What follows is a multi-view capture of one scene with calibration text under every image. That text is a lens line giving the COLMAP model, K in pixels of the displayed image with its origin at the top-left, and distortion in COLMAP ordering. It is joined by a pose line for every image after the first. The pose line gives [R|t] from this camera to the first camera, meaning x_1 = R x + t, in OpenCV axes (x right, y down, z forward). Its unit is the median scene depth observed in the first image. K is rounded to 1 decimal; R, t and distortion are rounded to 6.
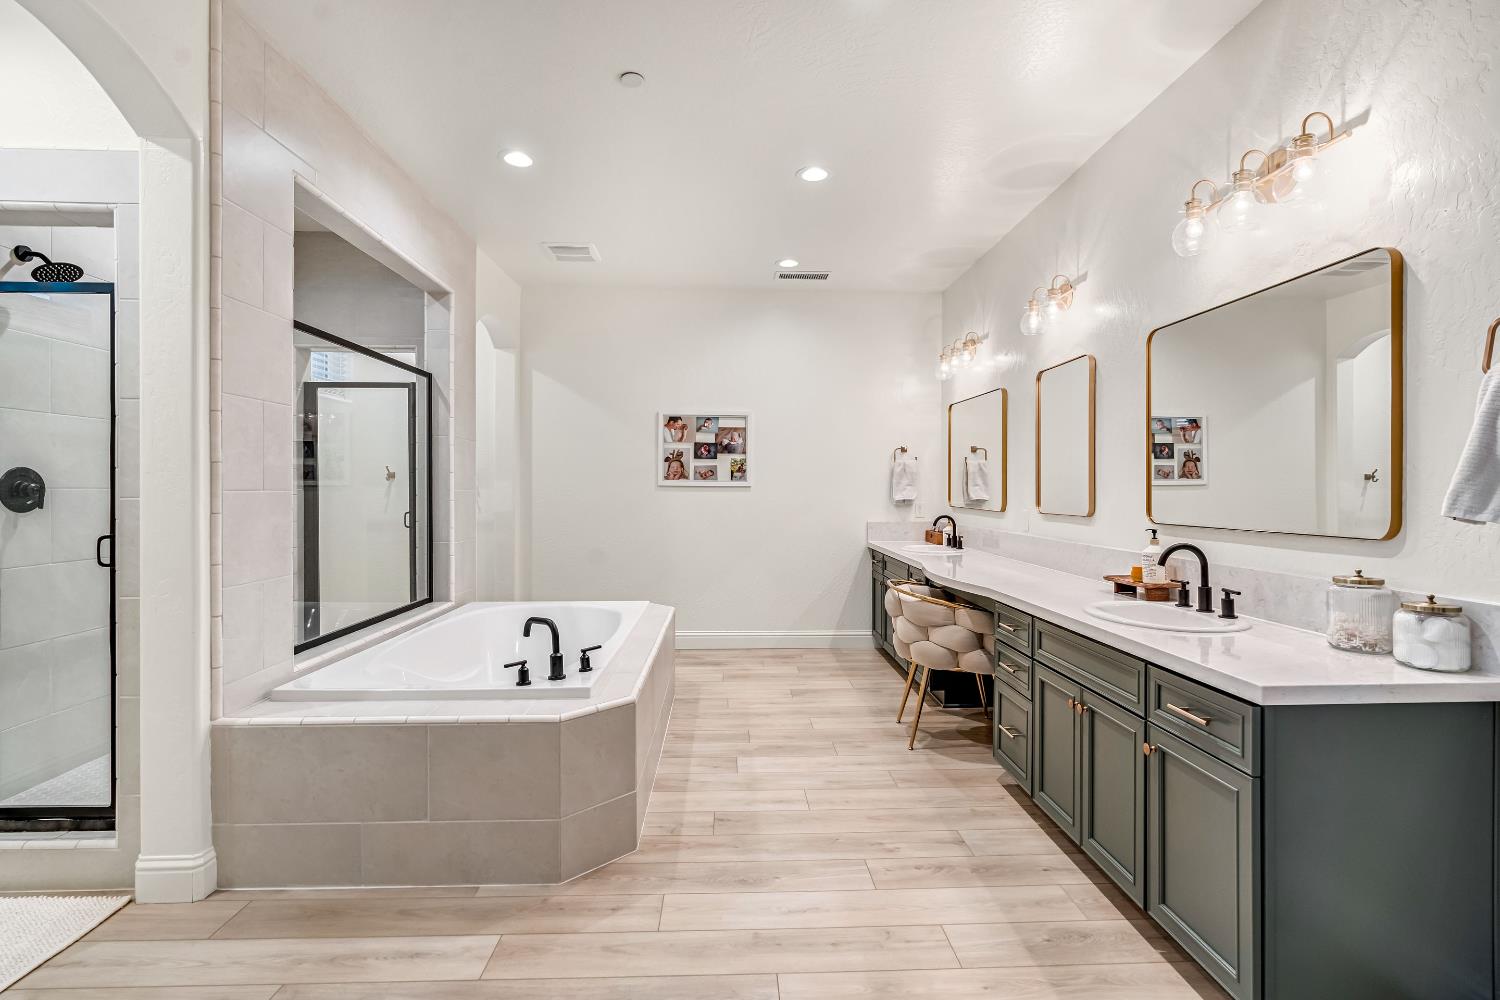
lens RADIAL K [[666.5, 0, 752.6], [0, 666.5, 494.1], [0, 0, 1]] dist [-0.004093, 0.000712]
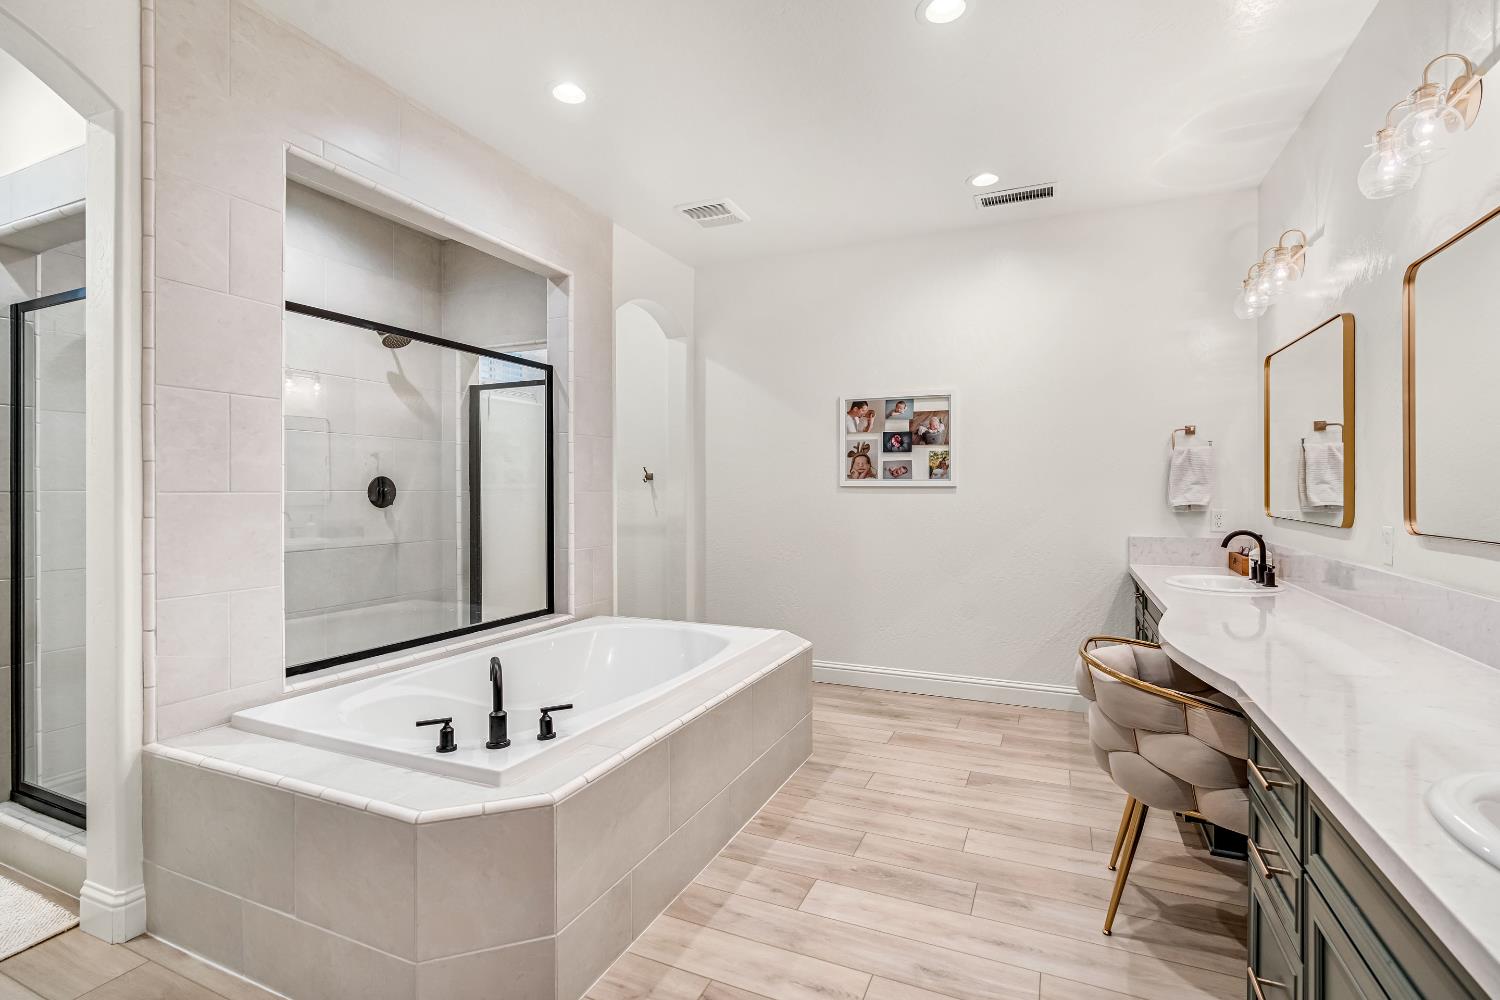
lens RADIAL K [[673.3, 0, 772.0], [0, 673.3, 492.4], [0, 0, 1]] dist [-0.004567, -0.000046]
pose [[0.903192, -0.001588, -0.429233, 0.191464], [-0.000927, 0.999984, -0.005649, -0.000381], [0.429235, 0.005500, 0.903176, 0.288227]]
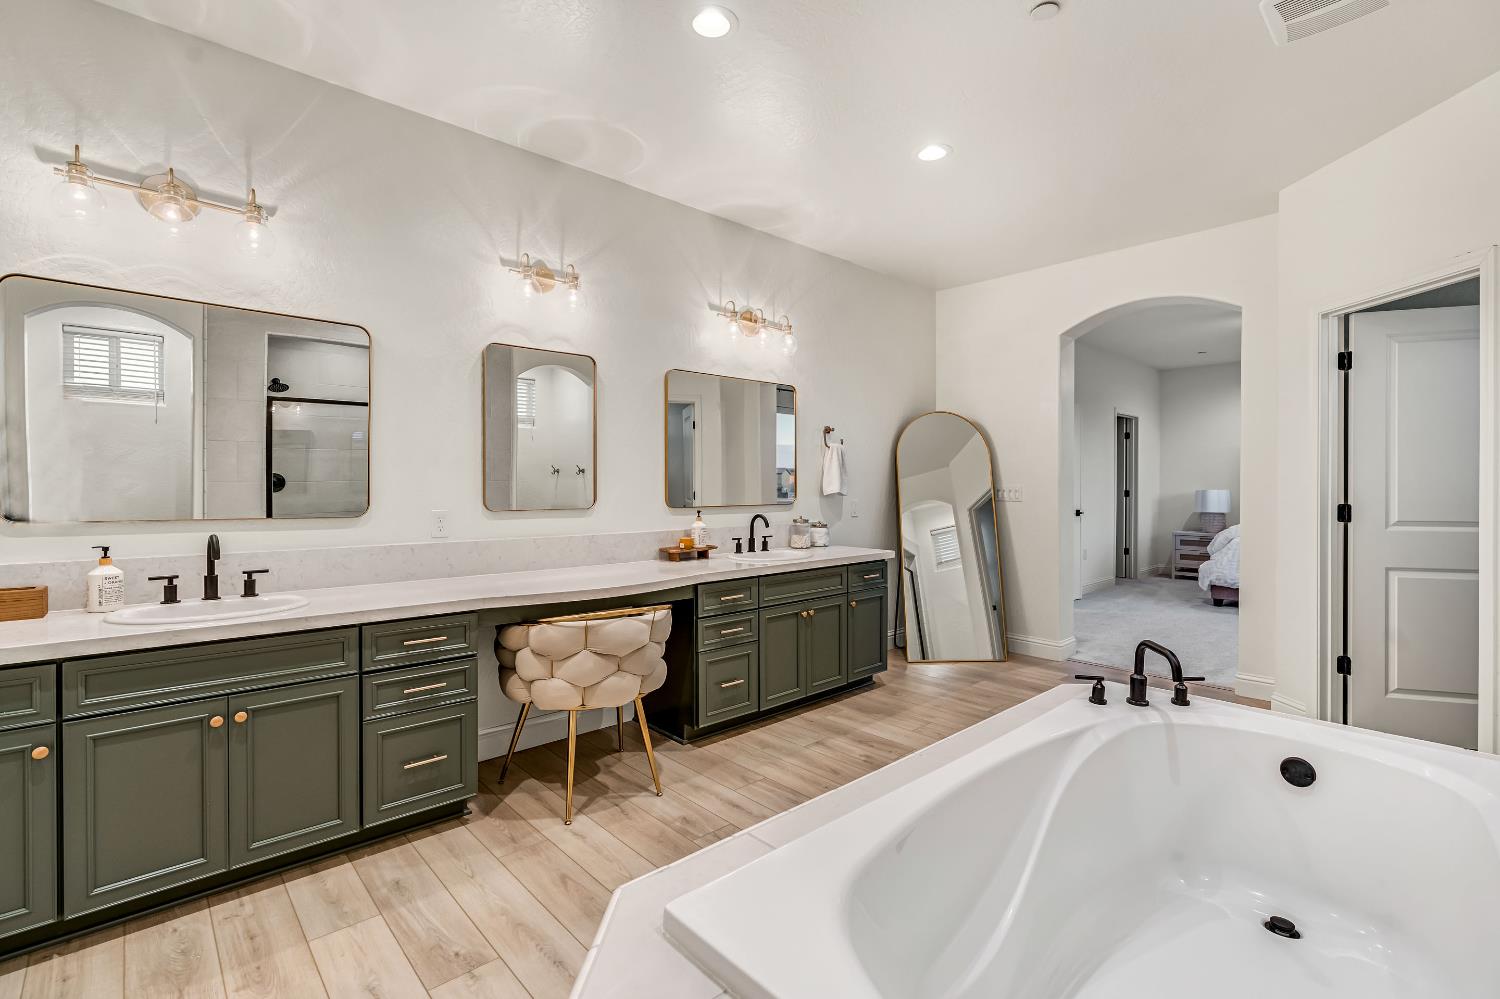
lens RADIAL K [[666.5, 0, 752.6], [0, 666.5, 493.6], [0, 0, 1]] dist [-0.004093, 0.000712]
pose [[-0.636022, -0.006076, 0.771647, -0.400249], [0.004076, 0.999929, 0.011234, -0.000925], [-0.771660, 0.010290, -0.635952, 1.214086]]
